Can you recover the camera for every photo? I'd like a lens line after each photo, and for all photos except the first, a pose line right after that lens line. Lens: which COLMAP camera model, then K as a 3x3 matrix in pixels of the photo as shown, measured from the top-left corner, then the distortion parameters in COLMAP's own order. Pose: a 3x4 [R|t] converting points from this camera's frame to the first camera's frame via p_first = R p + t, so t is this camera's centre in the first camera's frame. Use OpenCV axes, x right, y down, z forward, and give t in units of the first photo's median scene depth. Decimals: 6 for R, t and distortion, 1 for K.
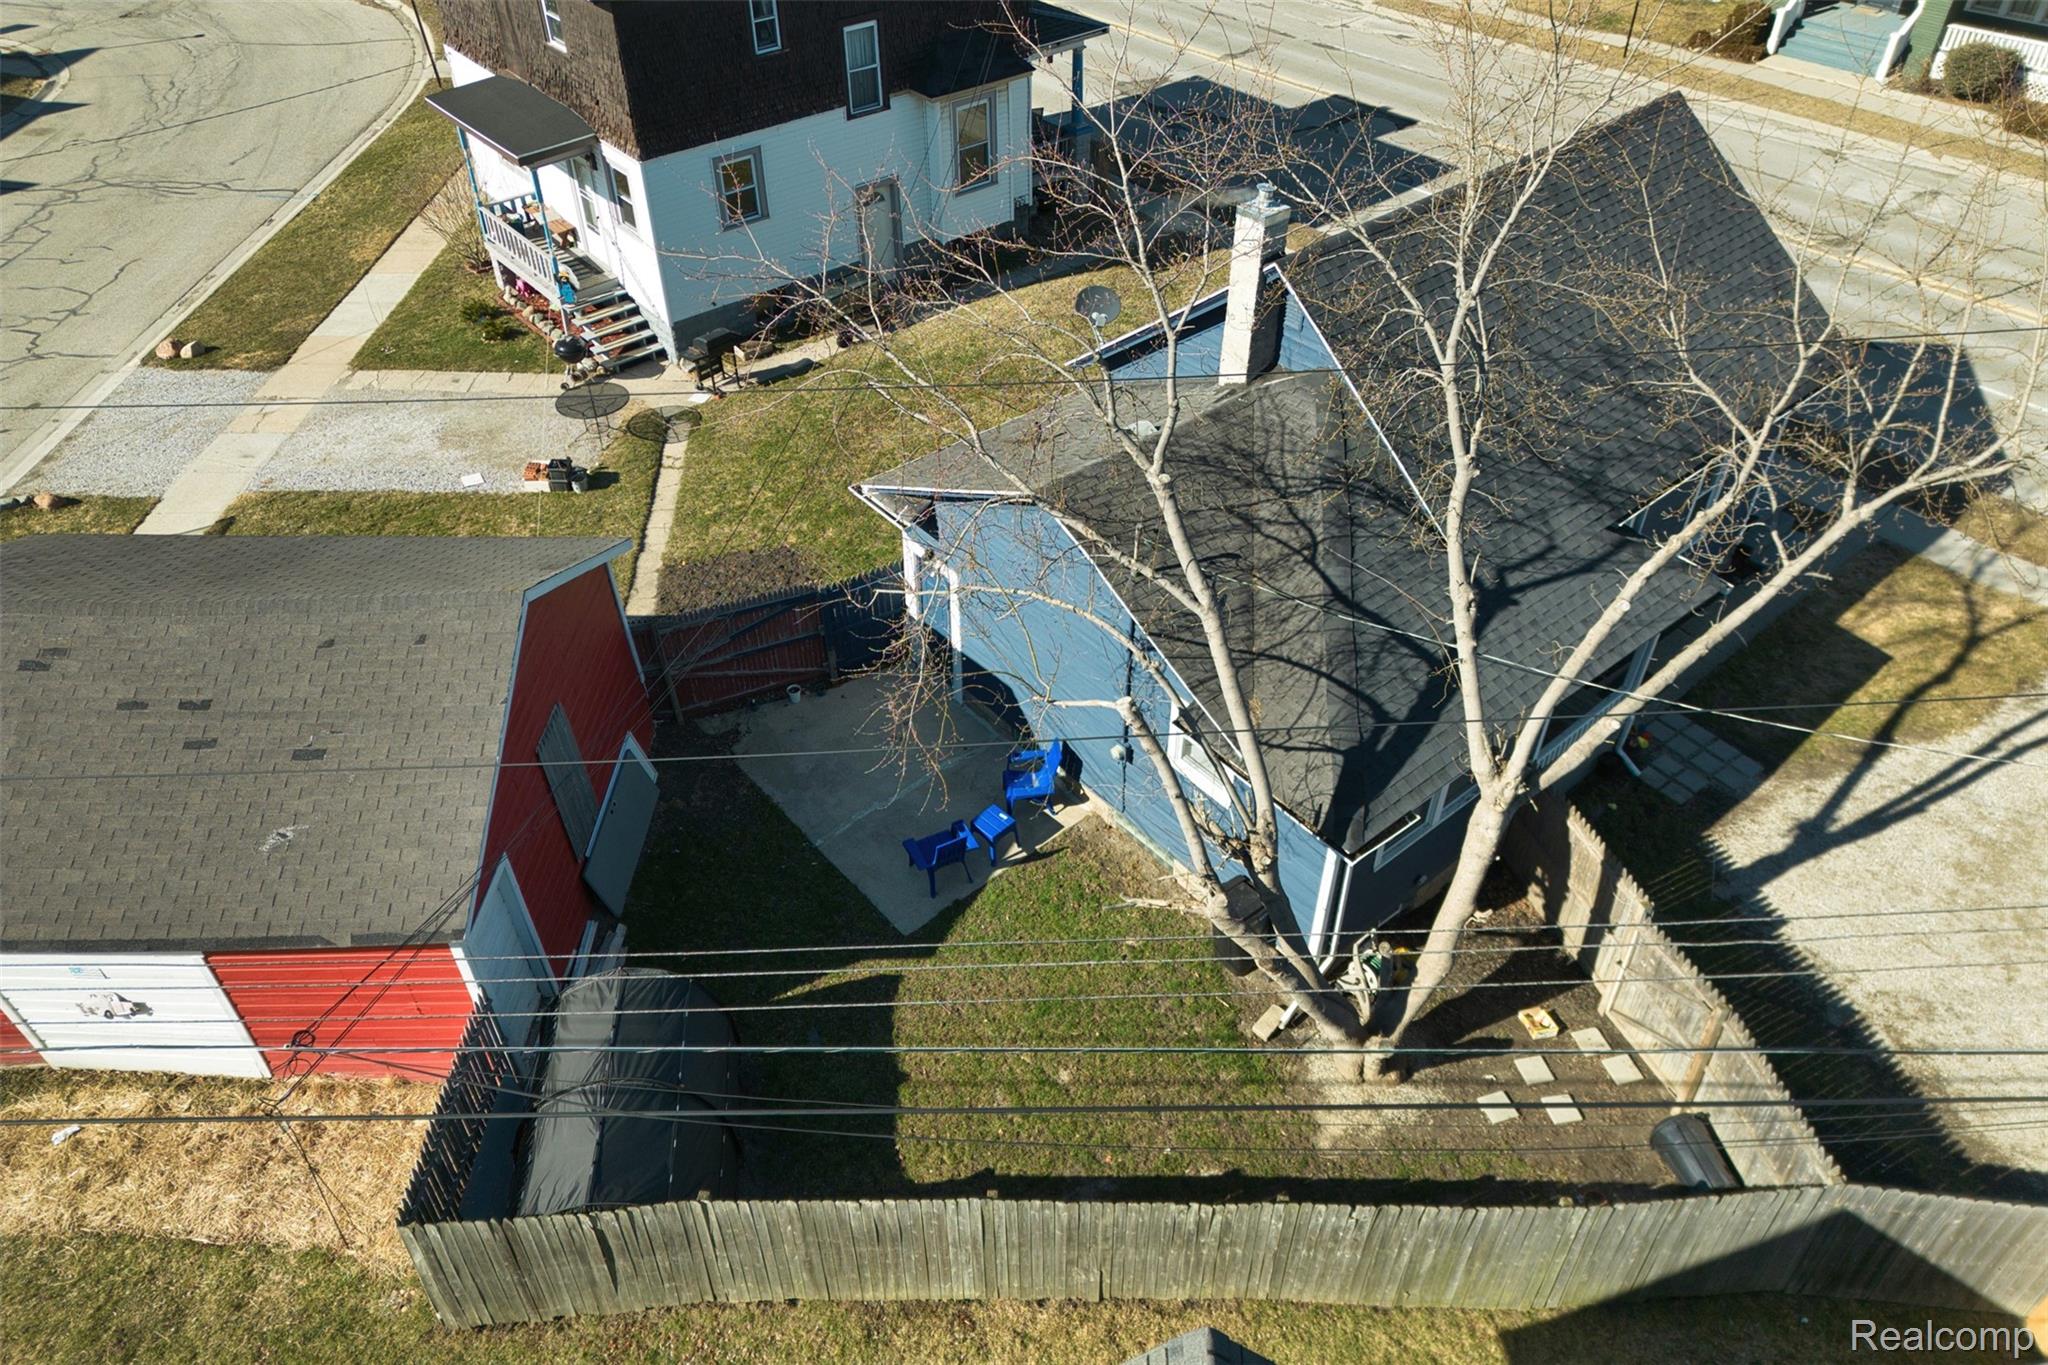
lens RADIAL K [[1421.3, 0, 1019.1], [0, 1421.3, 627.1], [0, 0, 1]] dist [0.088318, -0.060135]
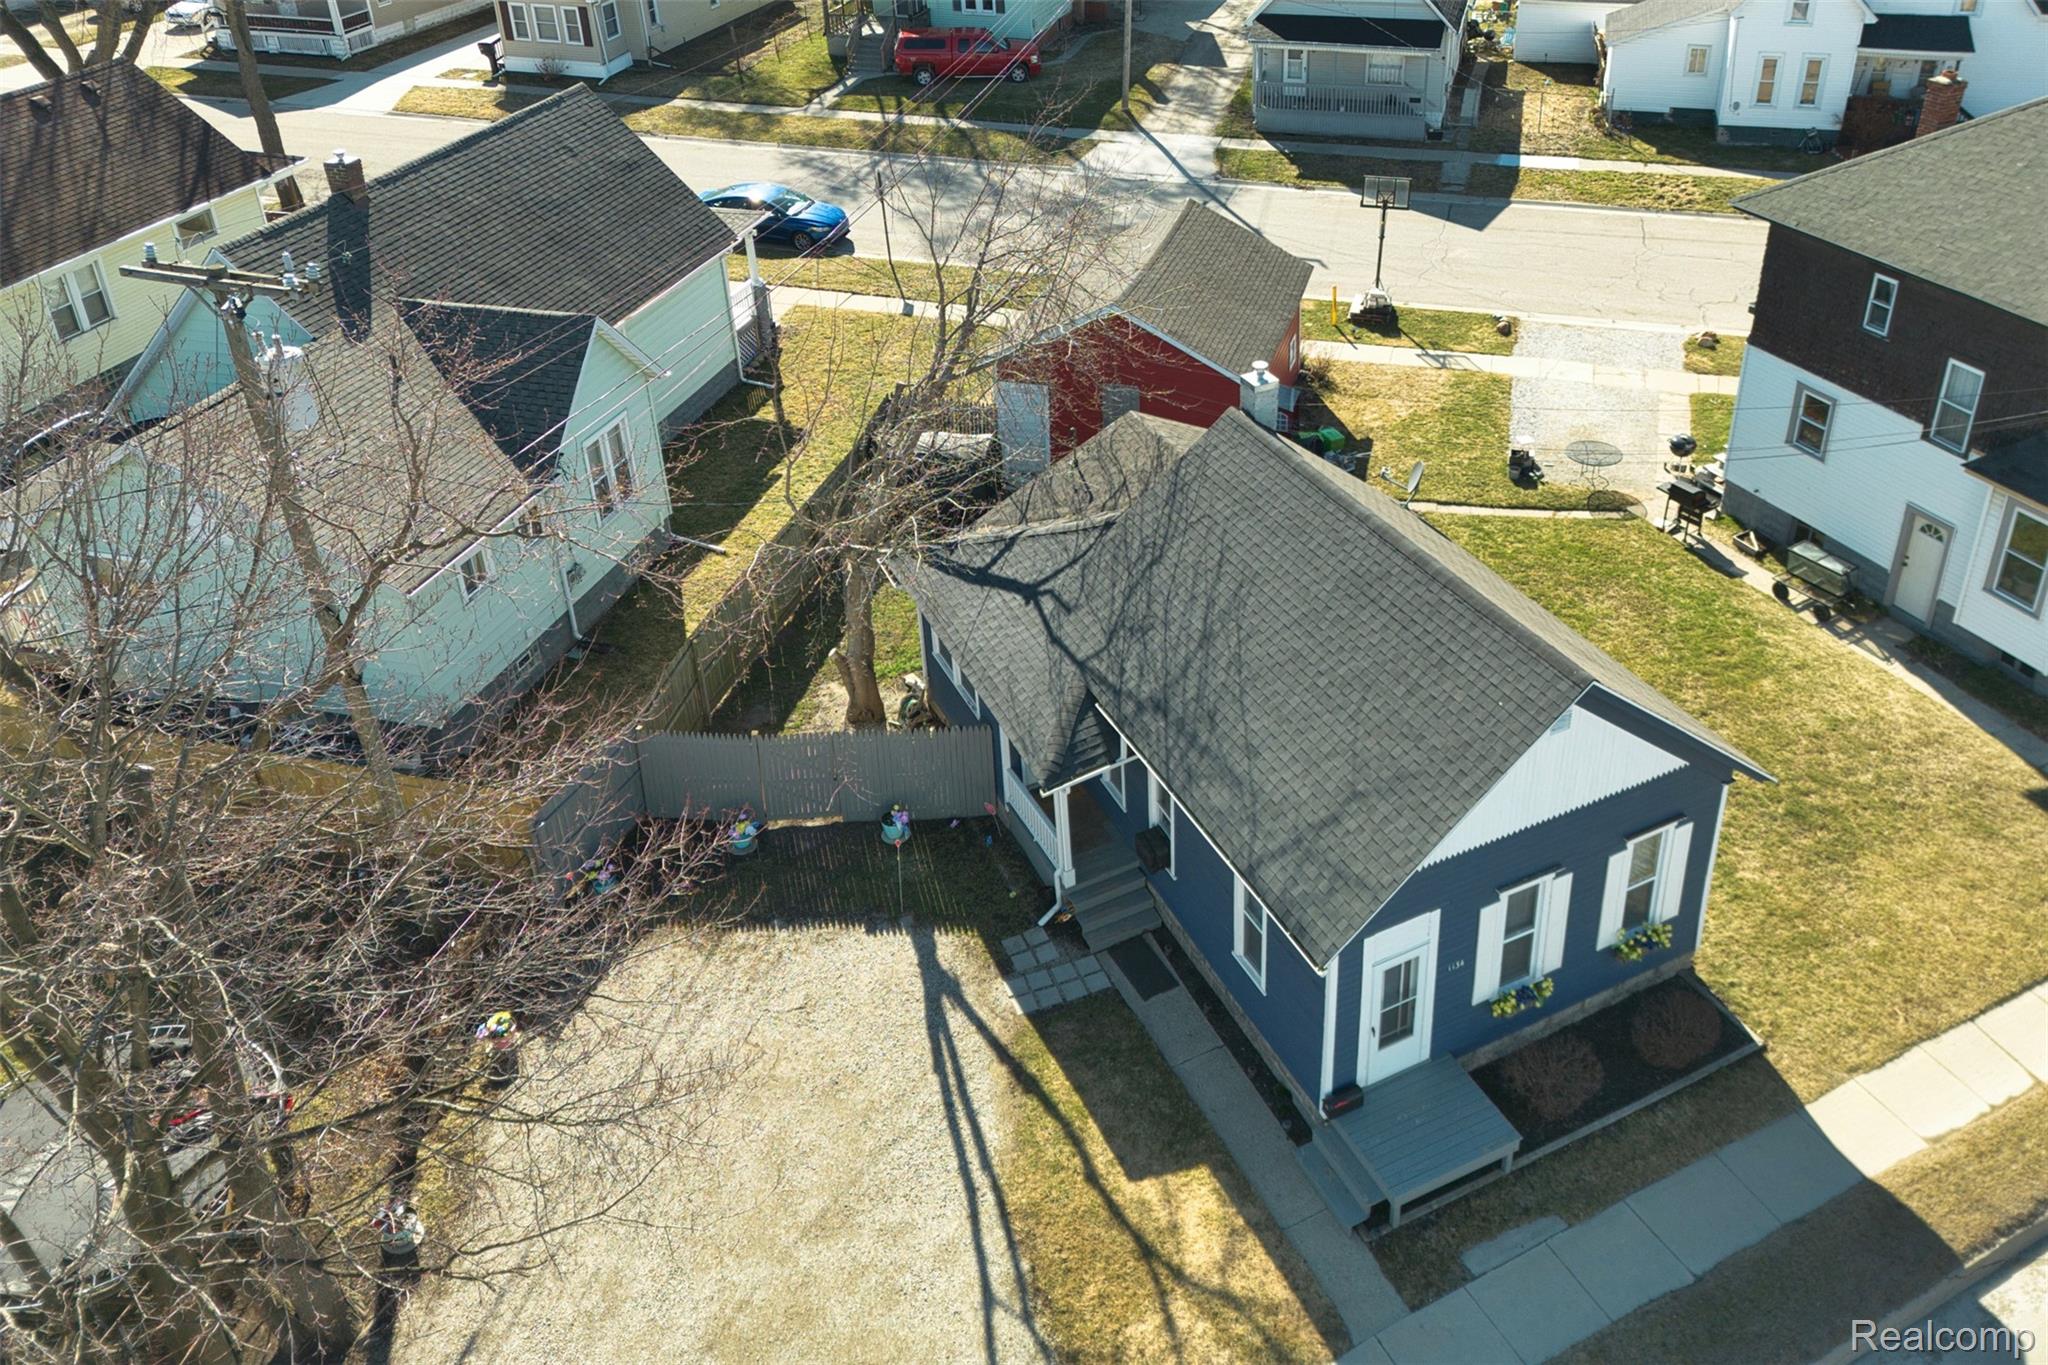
lens RADIAL K [[1634.5, 0, 1154.2], [0, 1634.5, 491.9], [0, 0, 1]] dist [0.093573, -0.119790]
pose [[-0.210220, 0.473456, -0.855363, 1.564501], [-0.610368, 0.619897, 0.493131, -0.921255], [0.763713, 0.625753, 0.158668, 0.737179]]
